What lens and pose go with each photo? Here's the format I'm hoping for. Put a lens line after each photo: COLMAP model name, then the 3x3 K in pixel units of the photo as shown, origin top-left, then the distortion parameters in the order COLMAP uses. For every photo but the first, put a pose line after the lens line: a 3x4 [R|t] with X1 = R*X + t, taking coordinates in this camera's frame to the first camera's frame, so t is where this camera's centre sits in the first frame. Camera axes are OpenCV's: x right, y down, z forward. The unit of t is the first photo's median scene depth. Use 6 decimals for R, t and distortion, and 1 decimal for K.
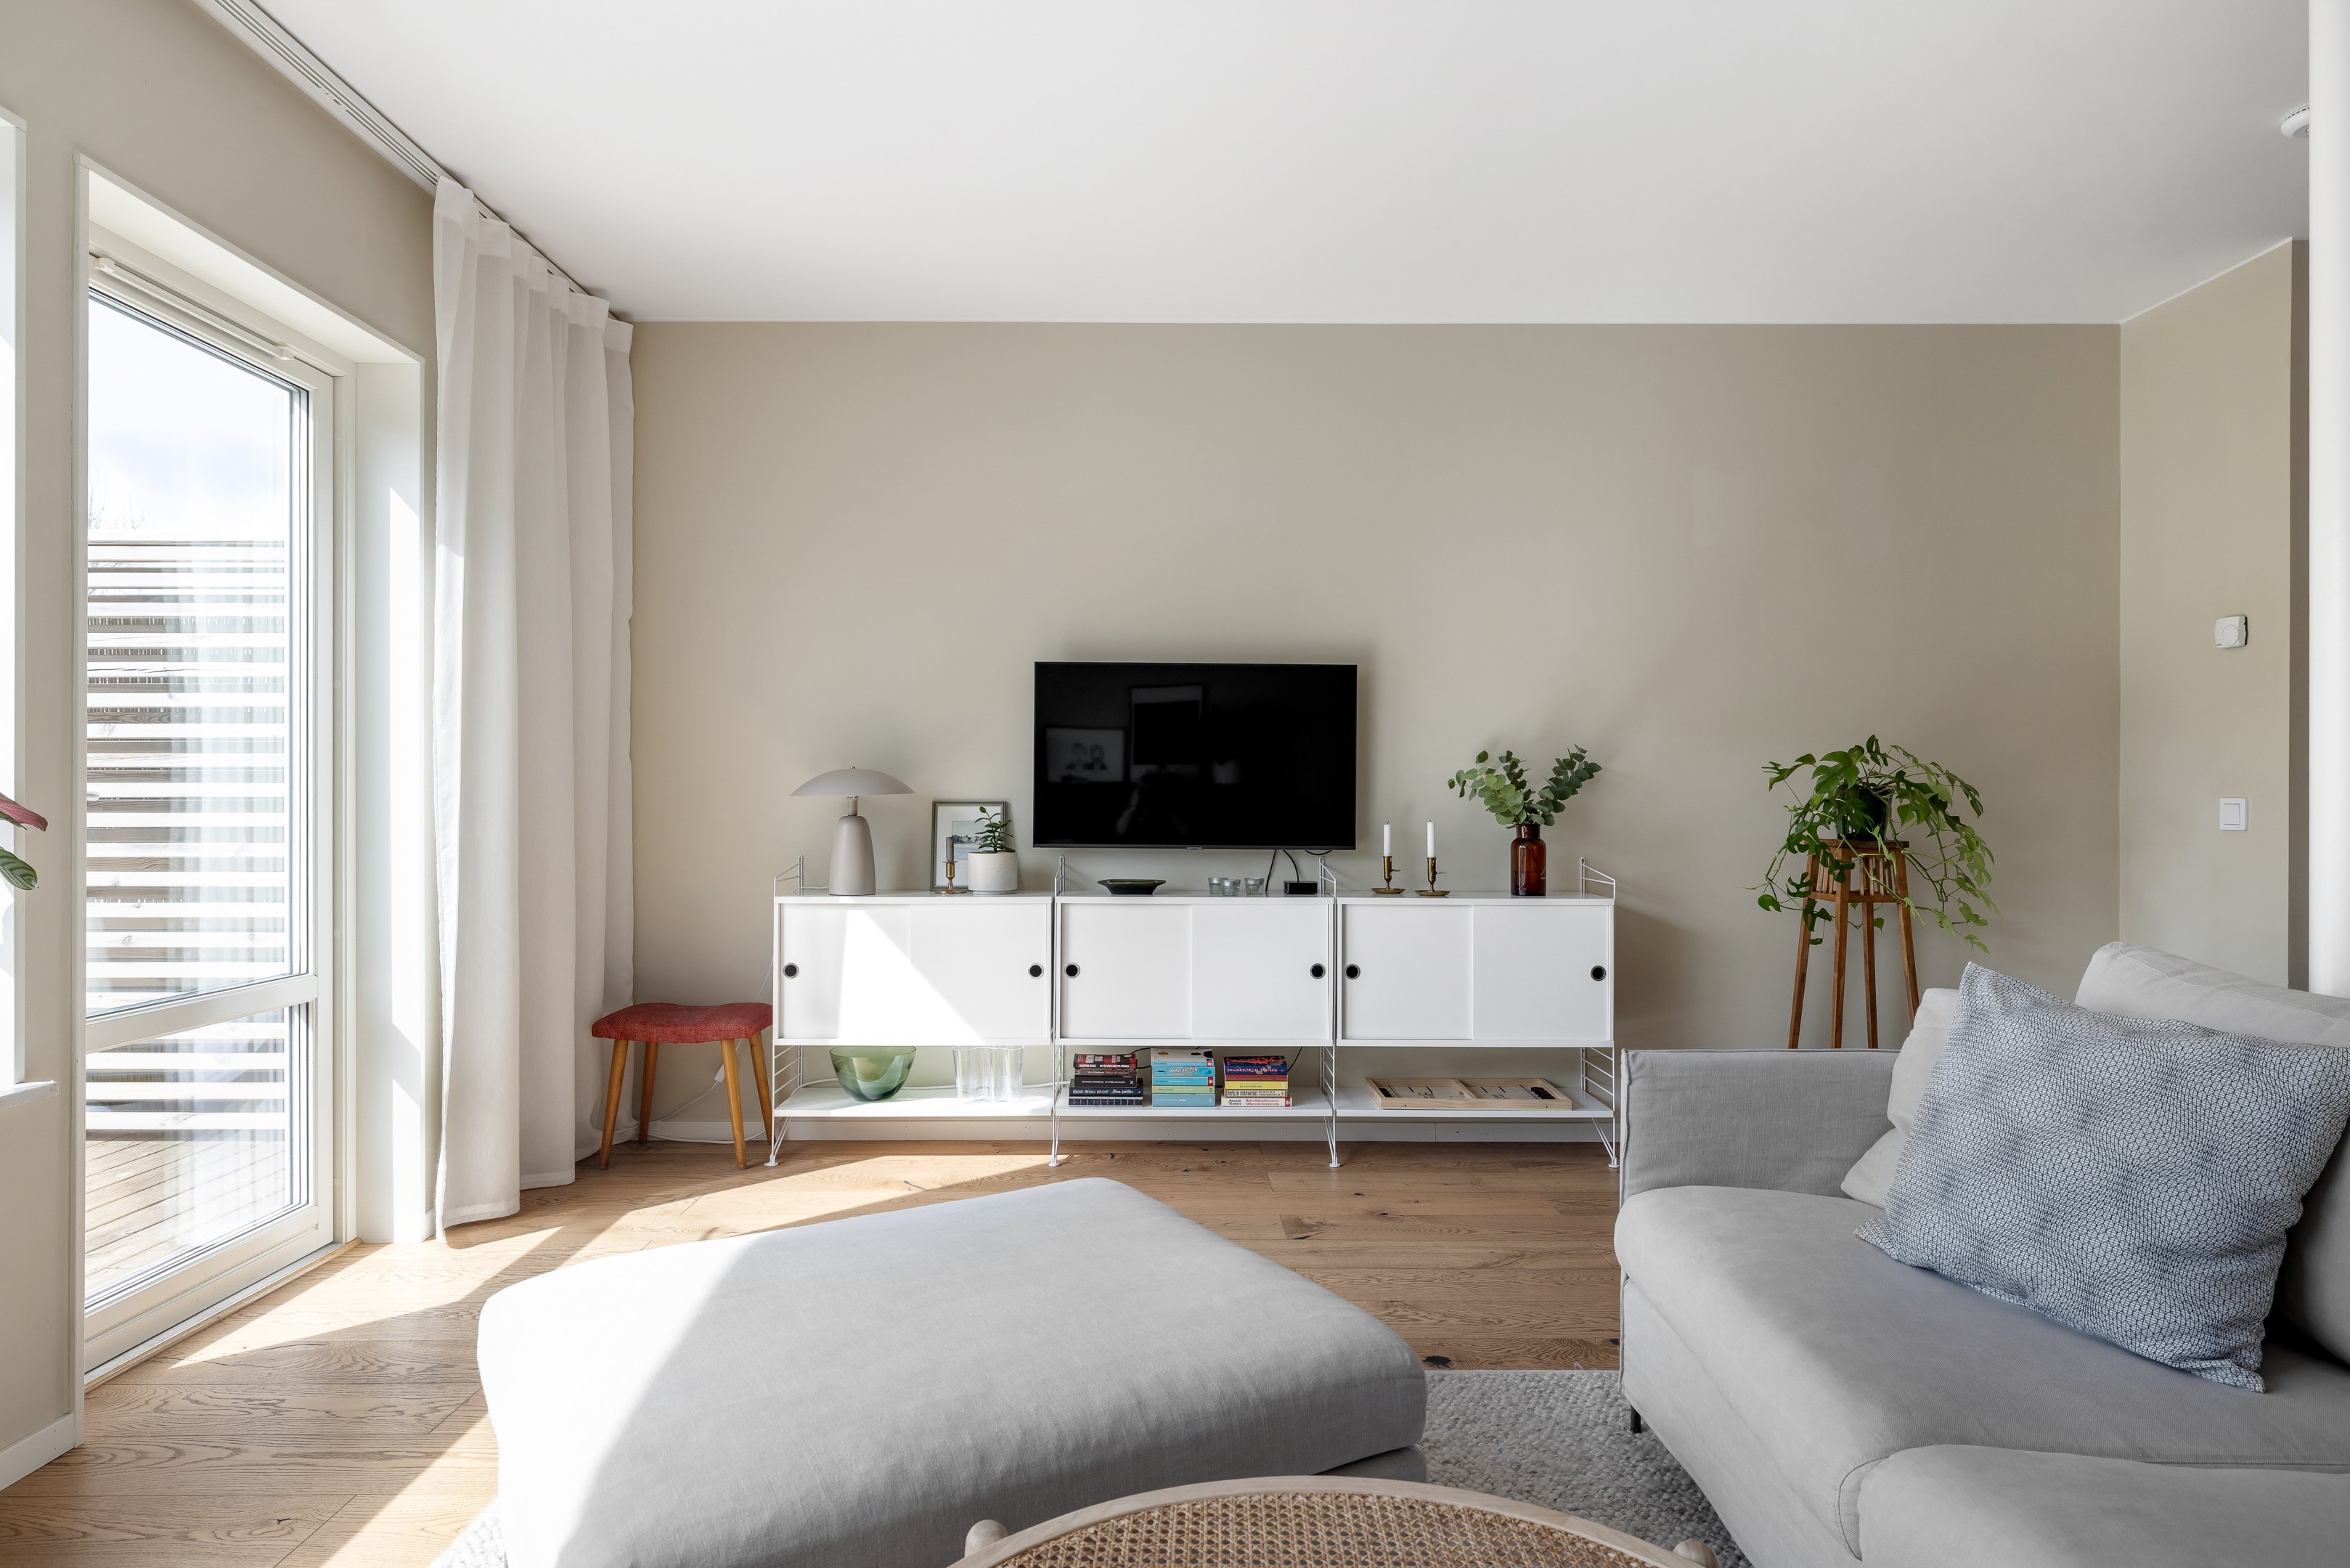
lens RADIAL K [[1345.2, 0, 1163.0], [0, 1345.2, 799.6], [0, 0, 1]] dist [-0.000729, 0.002453]
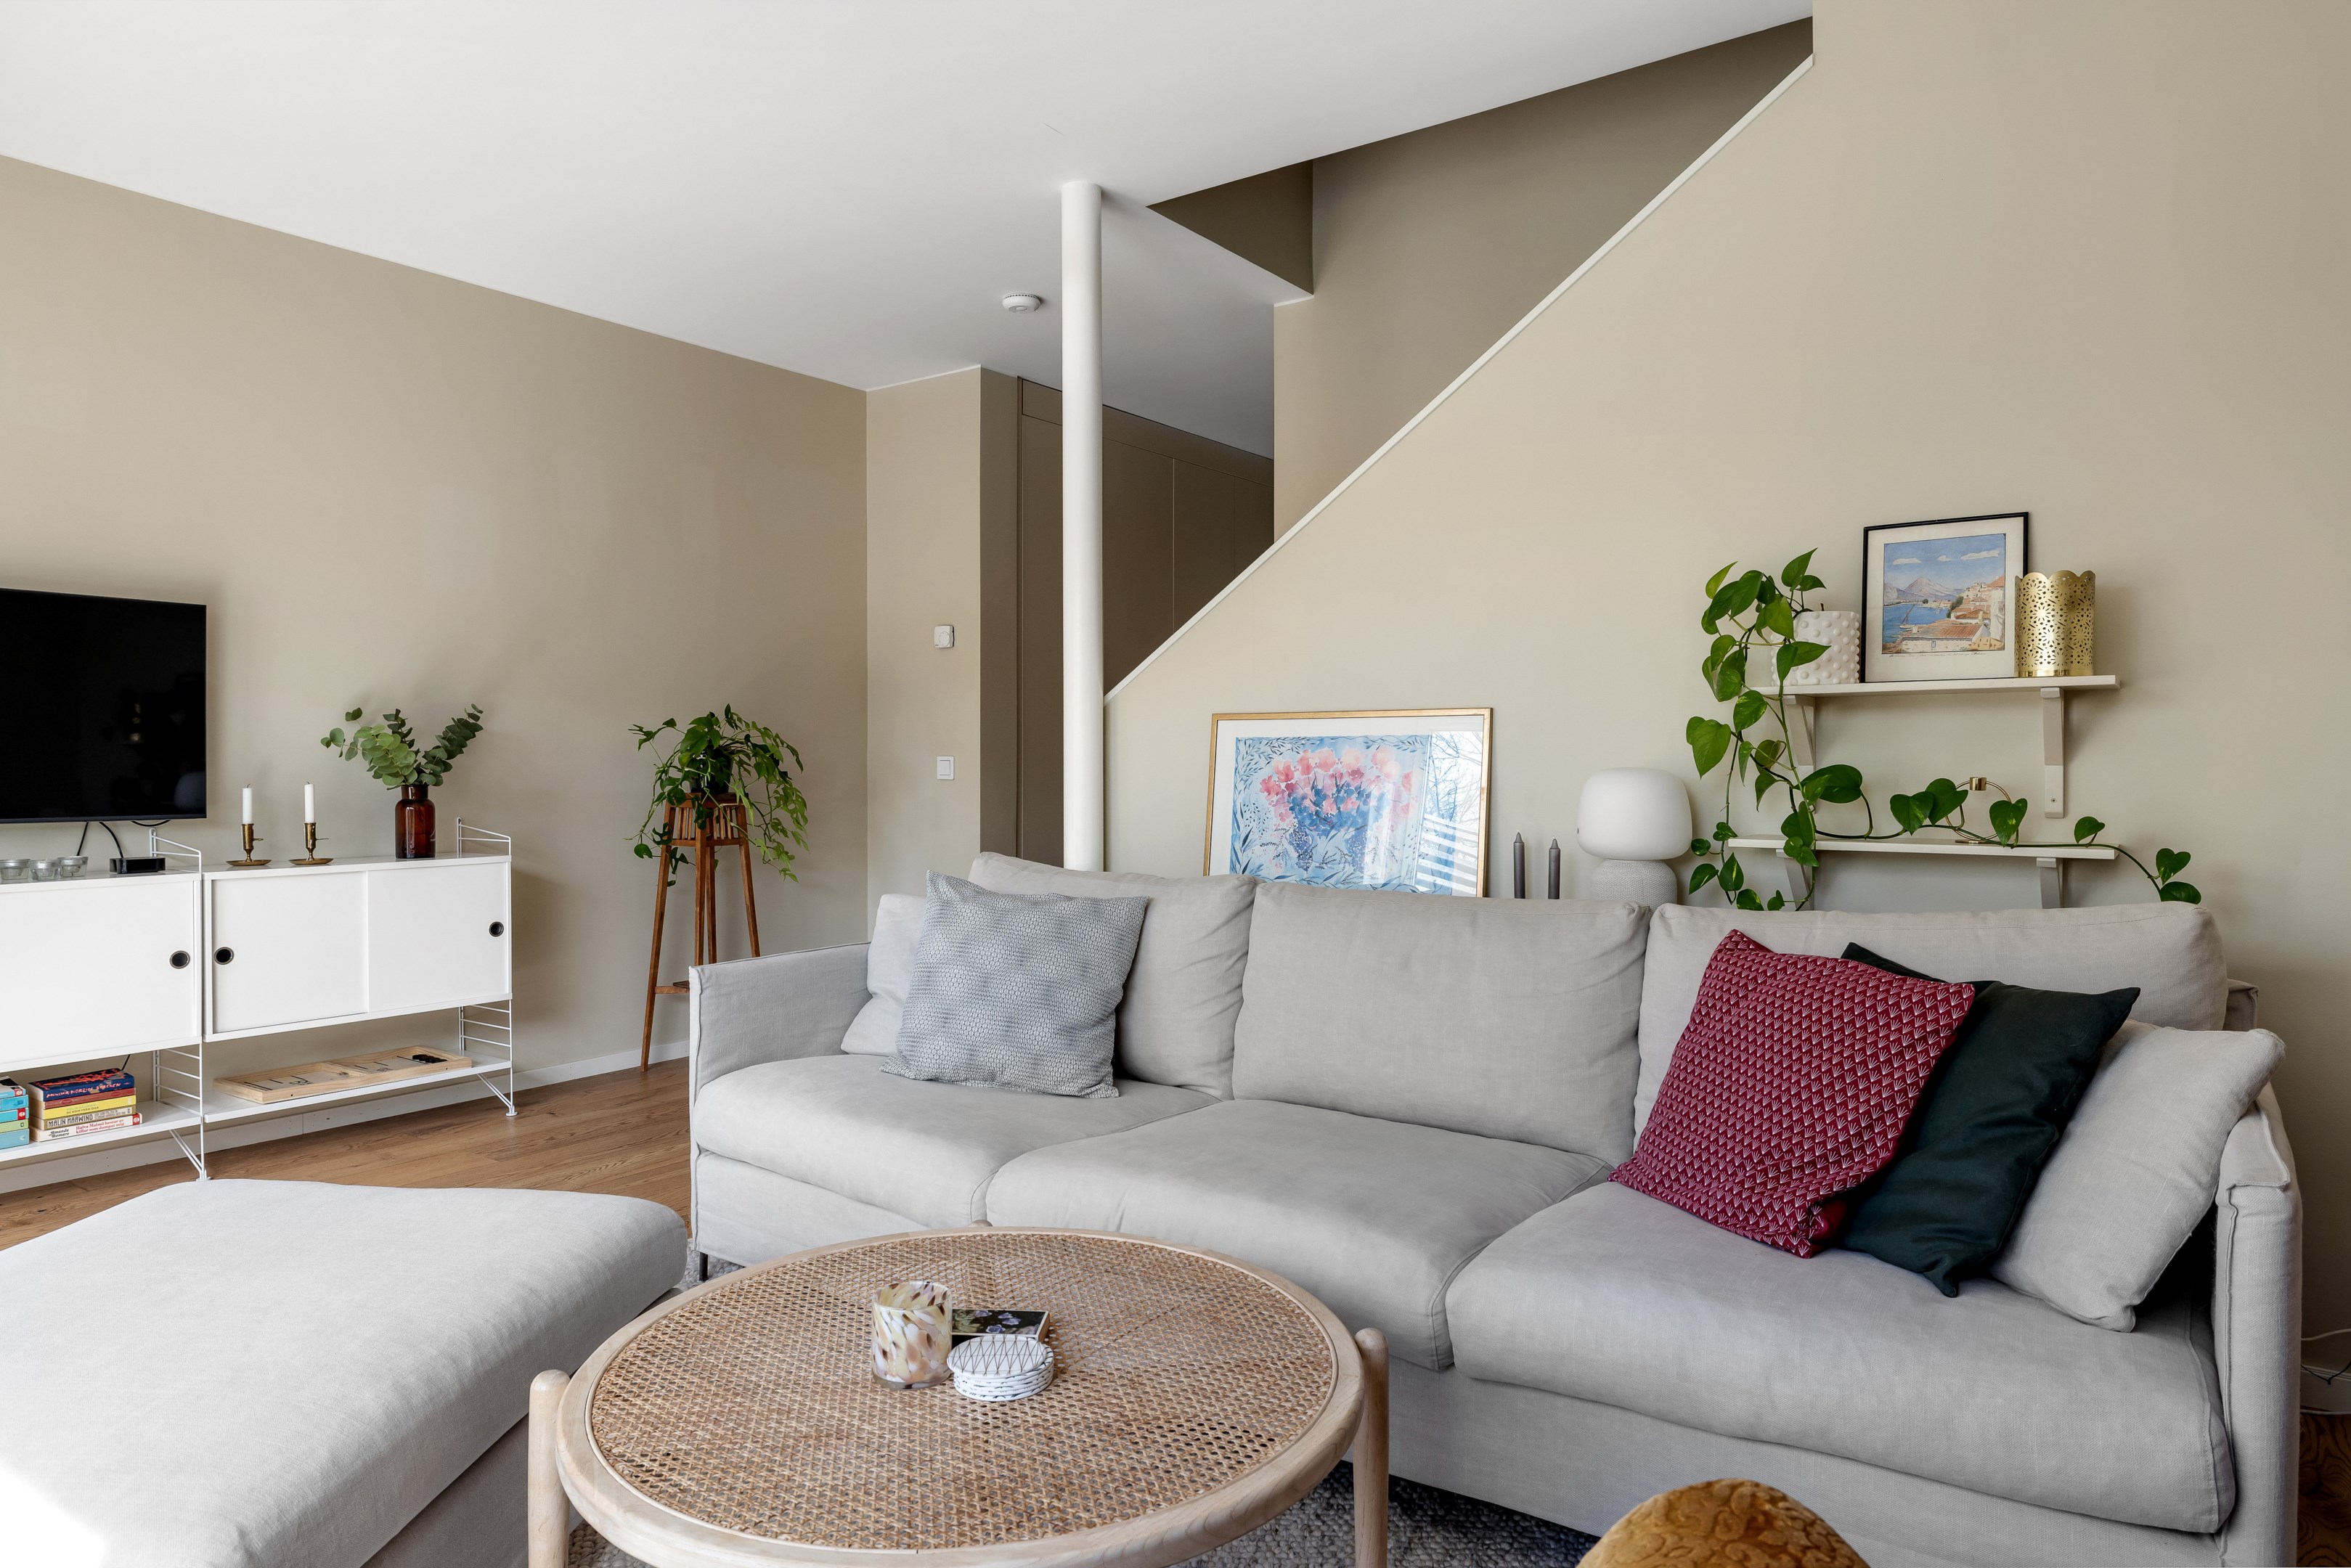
lens RADIAL K [[1436.4, 0, 1163.5], [0, 1436.4, 777.9], [0, 0, 1]] dist [0.018749, 0.002437]
pose [[0.589347, -0.014542, 0.807749, -0.260358], [0.004930, 0.999884, 0.014404, 0.000889], [-0.807865, -0.004507, 0.589350, -0.056003]]
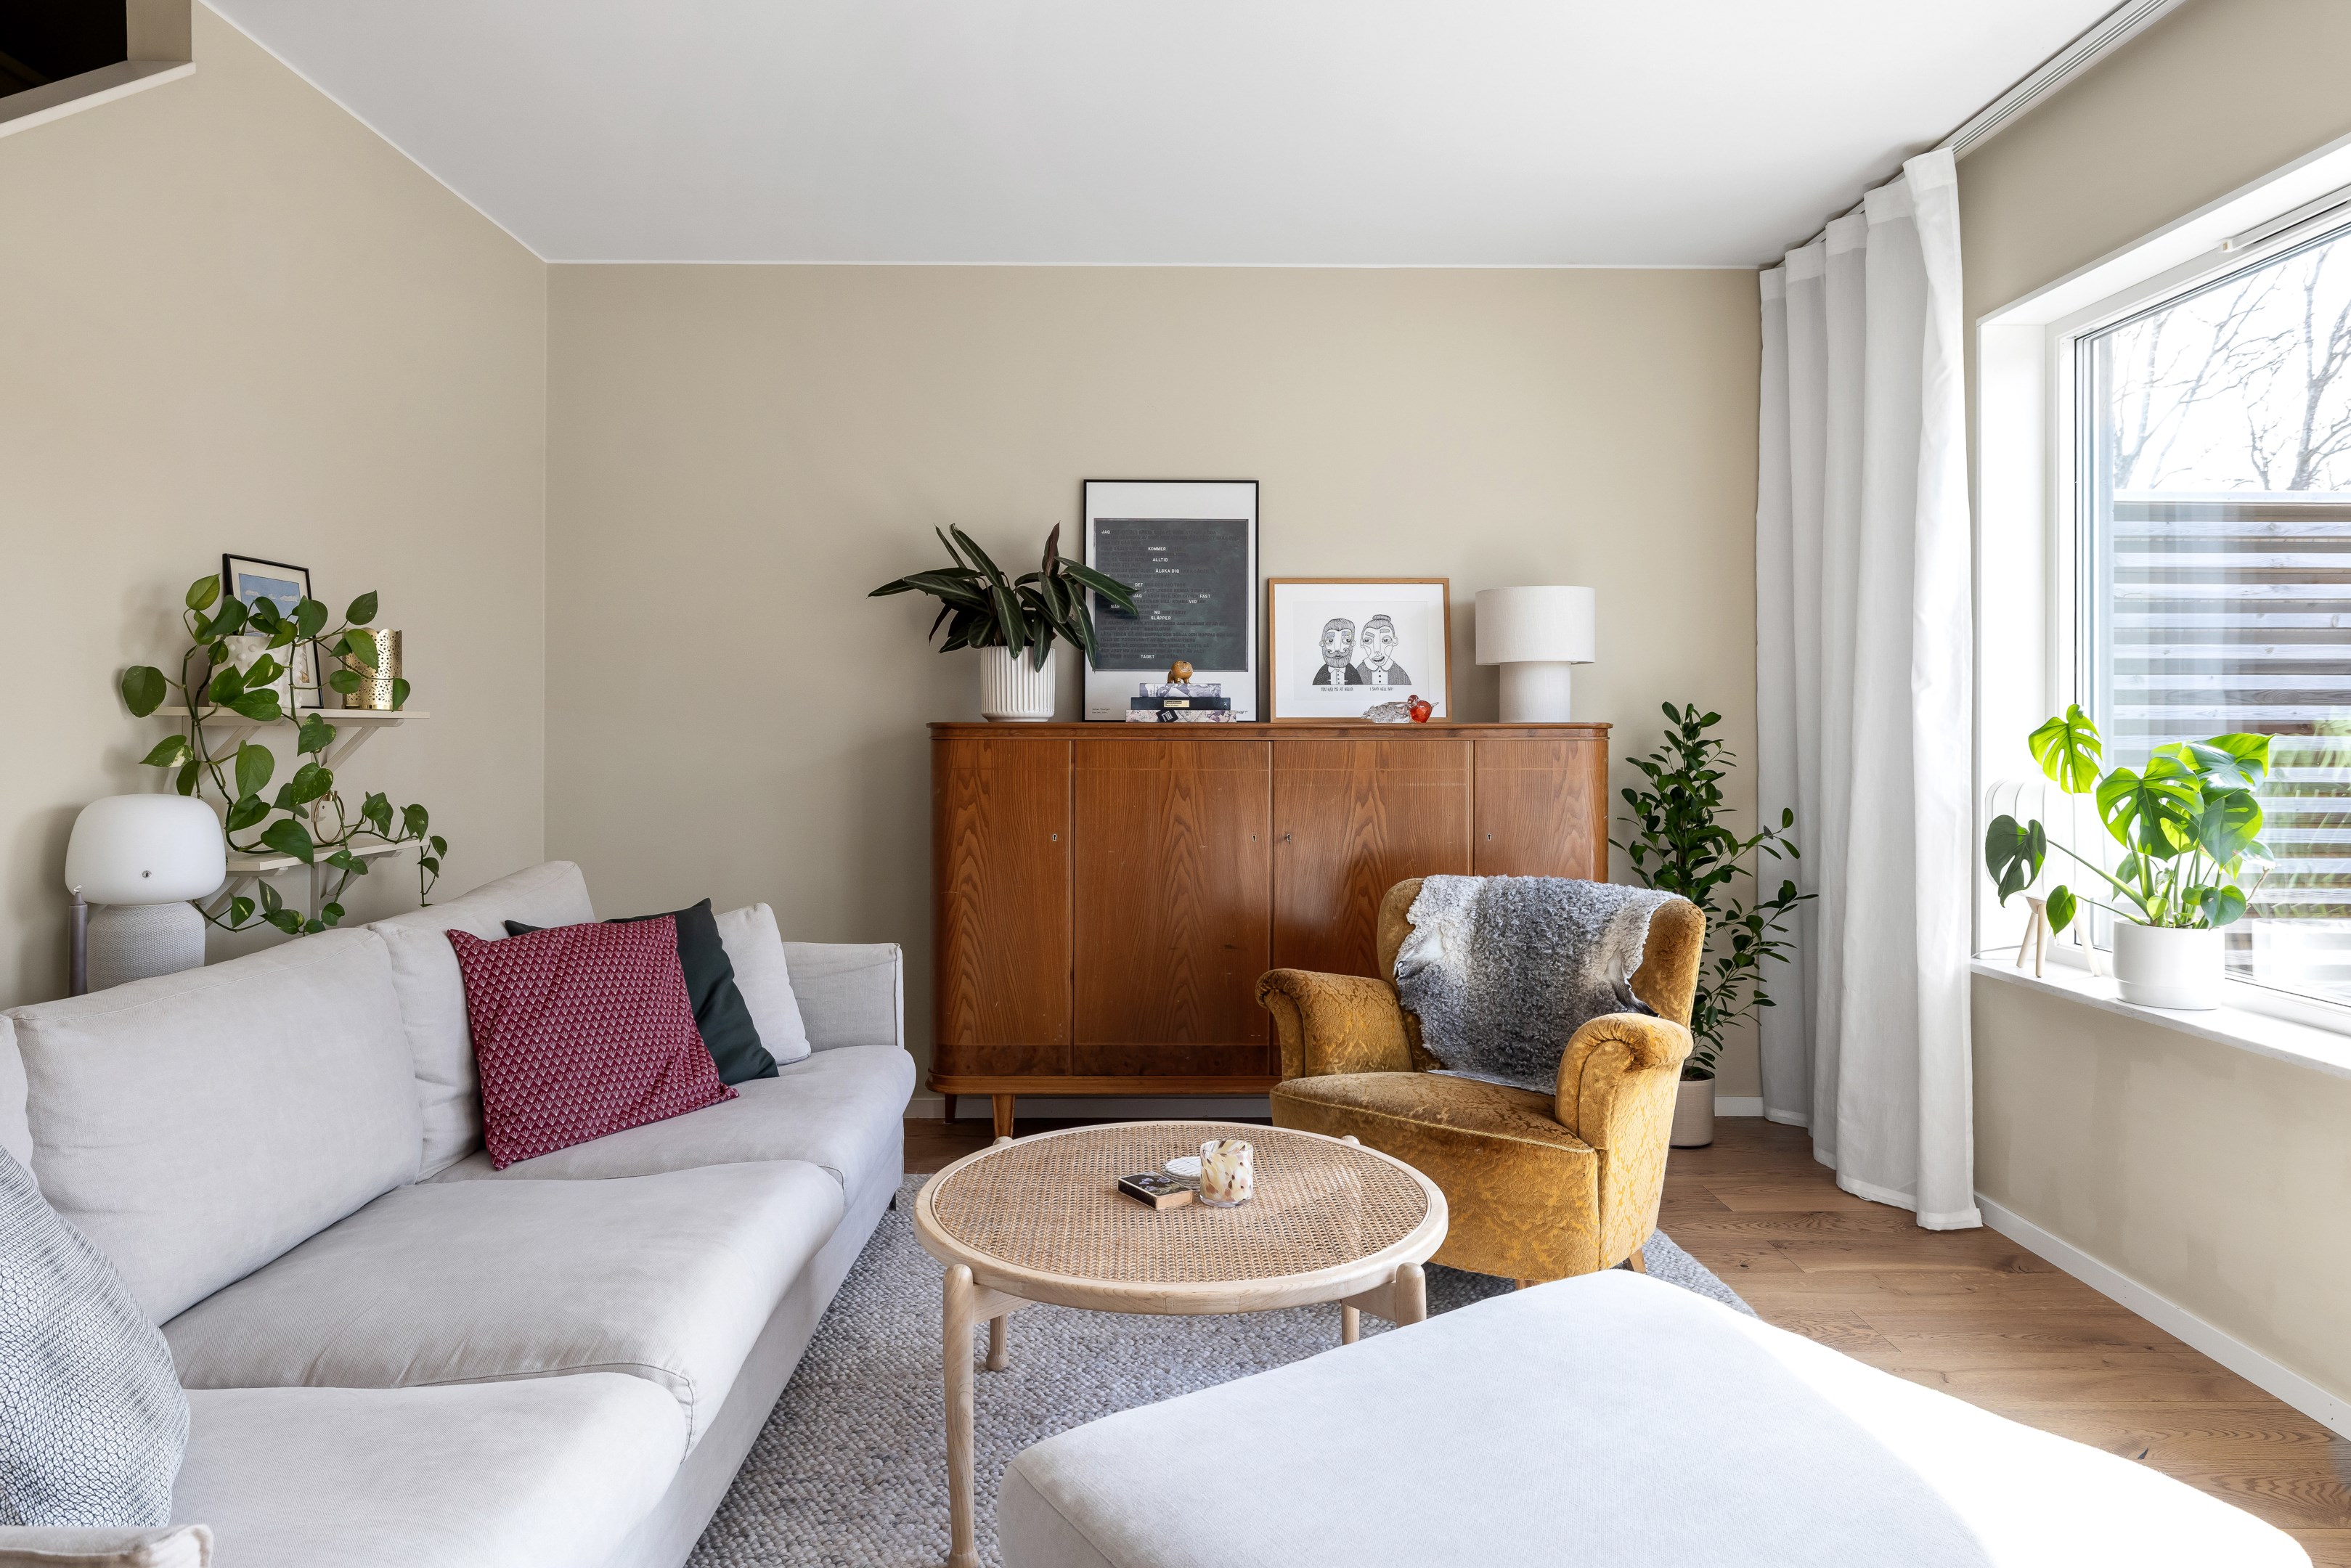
lens RADIAL K [[1445.7, 0, 1184.9], [0, 1445.7, 727.4], [0, 0, 1]] dist [-0.002665, 0.008055]
pose [[-0.999707, -0.005321, -0.023602, 0.044195], [-0.005241, 0.999980, -0.003453, -0.022249], [0.023620, -0.003328, -0.999715, 0.828706]]
